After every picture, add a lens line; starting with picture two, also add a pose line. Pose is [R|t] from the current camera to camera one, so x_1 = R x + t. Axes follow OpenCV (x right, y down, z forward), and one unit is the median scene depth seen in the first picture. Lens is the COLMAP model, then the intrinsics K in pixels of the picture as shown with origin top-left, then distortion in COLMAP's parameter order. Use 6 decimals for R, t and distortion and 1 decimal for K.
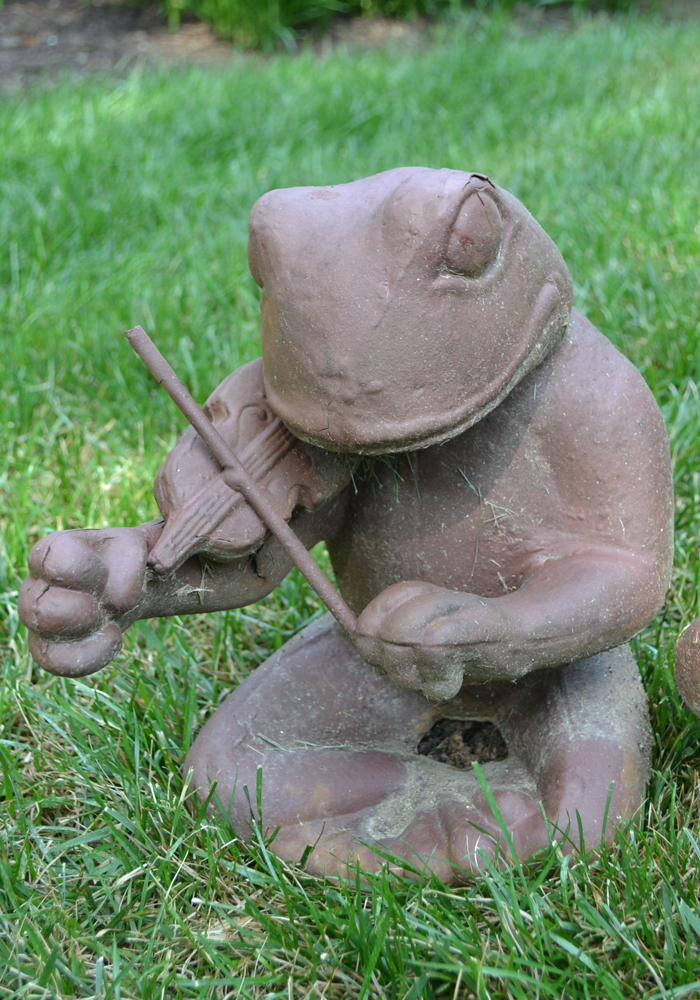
lens RADIAL K [[1530.2, 0, 358.9], [0, 1530.2, 474.4], [0, 0, 1]] dist [-0.046311, 0.000000]
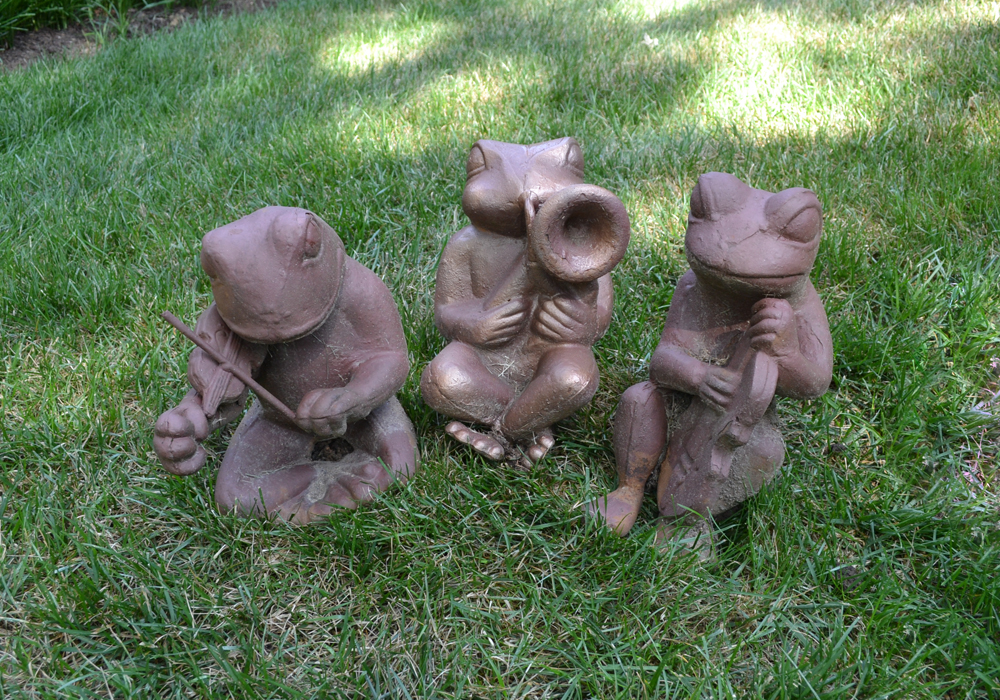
lens RADIAL K [[918.3, 0, 502.7], [0, 918.3, 347.6], [0, 0, 1]] dist [-0.099429, 0.000000]
pose [[0.866761, -0.253112, 0.429720, -0.285705], [0.203514, 0.966144, 0.158579, -0.147242], [-0.455310, -0.049996, 0.888928, -0.332921]]
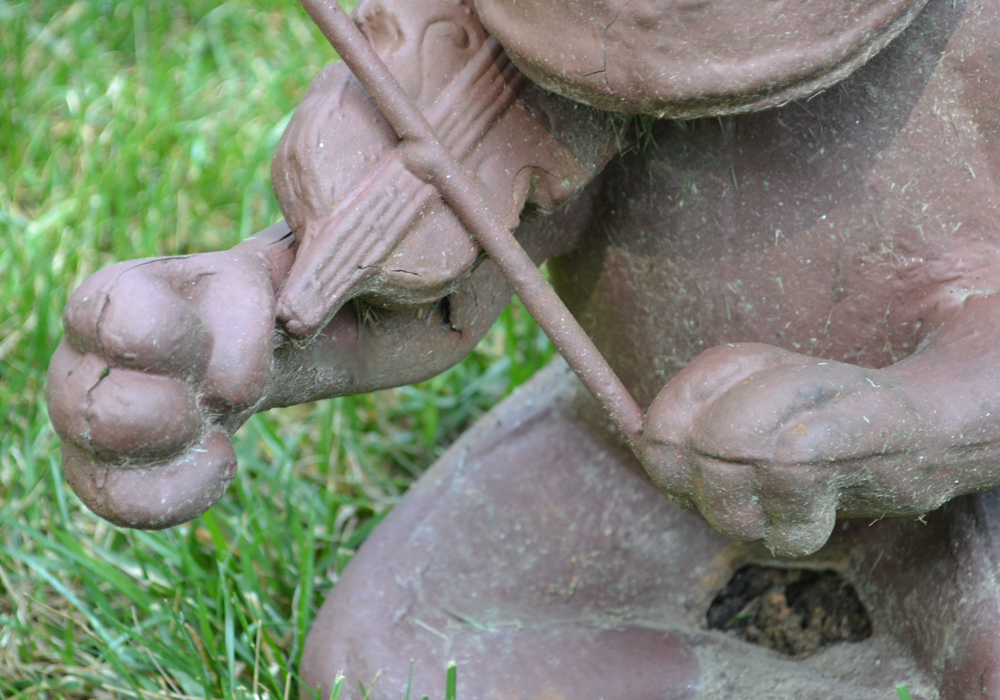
lens RADIAL K [[2645.5, 0, 469.3], [0, 2645.5, 371.0], [0, 0, 1]] dist [0.033303, 0.000000]
pose [[0.999274, -0.006704, 0.037507, -0.098423], [0.001938, 0.992067, 0.125694, -0.040207], [-0.038052, -0.125530, 0.991360, 0.048155]]
